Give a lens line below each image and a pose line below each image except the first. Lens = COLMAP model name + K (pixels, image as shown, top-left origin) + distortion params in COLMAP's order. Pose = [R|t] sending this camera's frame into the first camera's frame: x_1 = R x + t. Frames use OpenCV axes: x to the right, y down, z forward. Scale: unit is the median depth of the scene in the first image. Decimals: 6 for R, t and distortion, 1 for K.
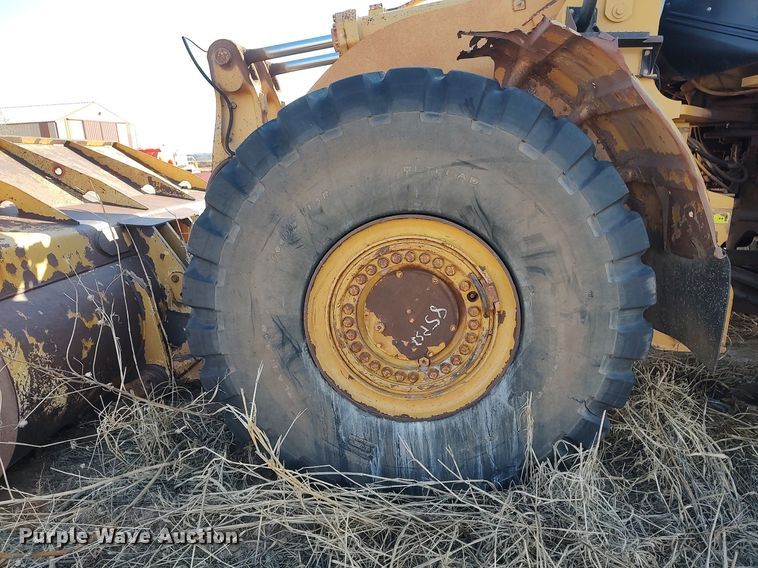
lens RADIAL K [[527.9, 0, 378.8], [0, 527.9, 284.3], [0, 0, 1]] dist [0.000776, -0.000648]
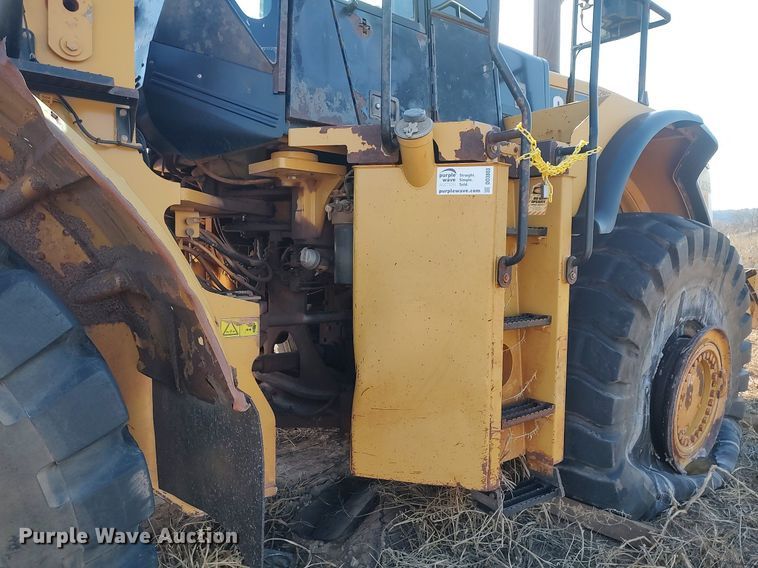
lens RADIAL K [[629.4, 0, 380.2], [0, 629.4, 283.2], [0, 0, 1]] dist [0.049377, -0.058225]
pose [[0.722363, -0.033222, 0.690715, 0.139706], [0.158323, 0.980259, -0.118428, -0.050515], [-0.673146, 0.194904, 0.713363, 0.177397]]
